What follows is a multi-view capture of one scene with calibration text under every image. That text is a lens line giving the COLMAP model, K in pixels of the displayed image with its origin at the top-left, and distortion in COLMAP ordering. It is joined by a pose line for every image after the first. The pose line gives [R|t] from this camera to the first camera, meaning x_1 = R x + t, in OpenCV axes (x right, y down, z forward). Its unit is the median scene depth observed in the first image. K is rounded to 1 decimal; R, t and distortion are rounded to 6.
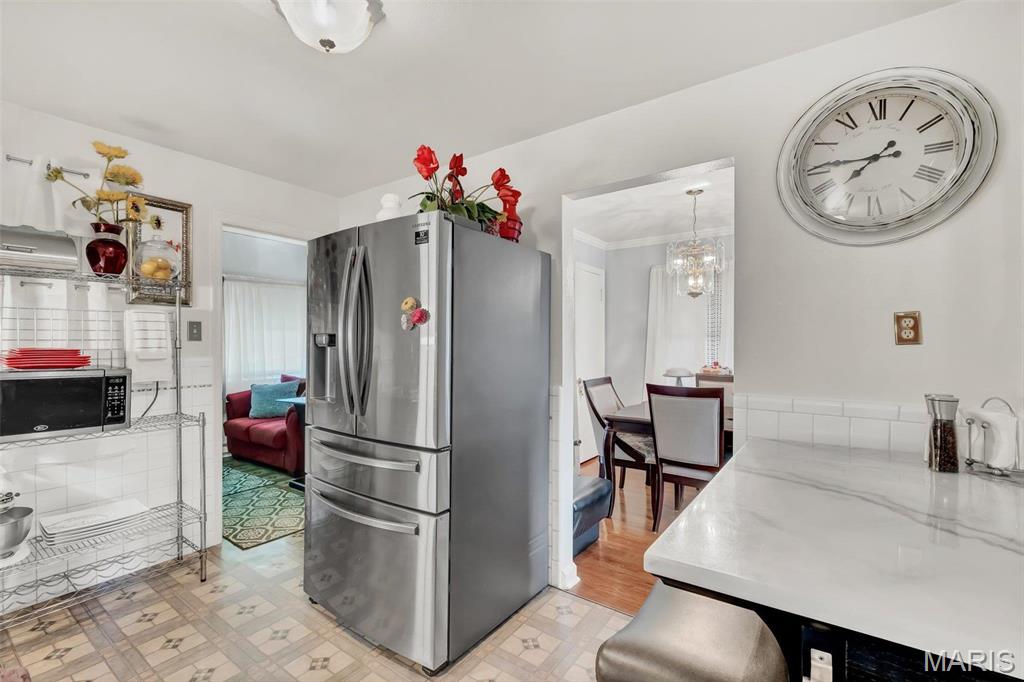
lens RADIAL K [[461.8, 0, 506.8], [0, 461.8, 342.8], [0, 0, 1]] dist [-0.010603, -0.000748]
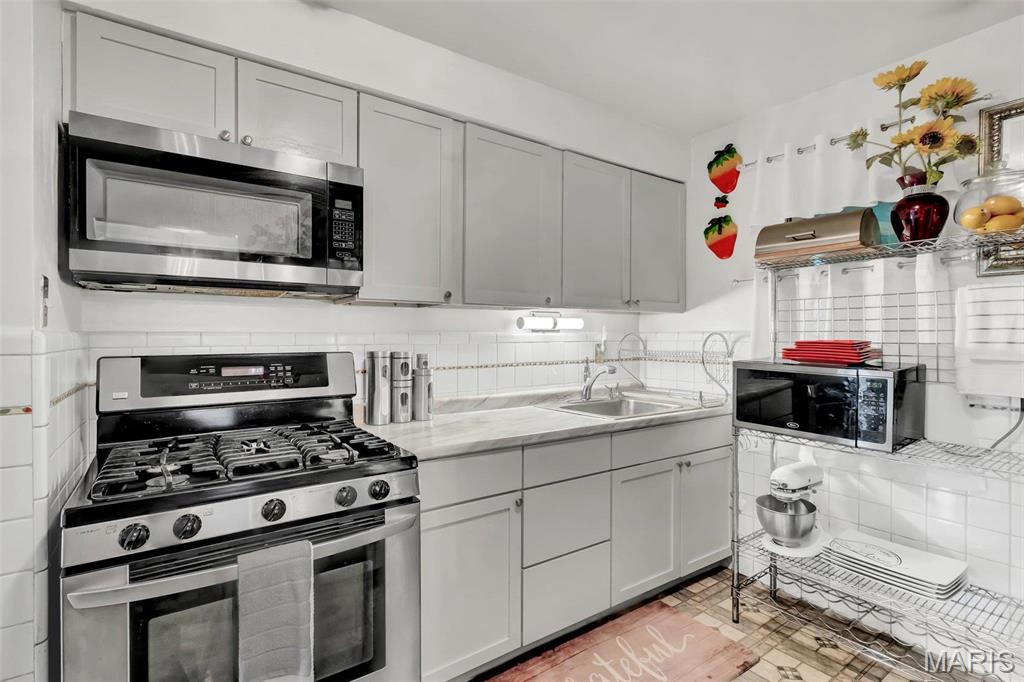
lens RADIAL K [[461.8, 0, 509.1], [0, 461.8, 339.9], [0, 0, 1]] dist [-0.010603, -0.000748]
pose [[-0.349820, 0.014898, -0.936698, 0.056145], [-0.001327, 0.999865, 0.016399, -0.002853], [0.936816, 0.006979, -0.349753, 0.665487]]
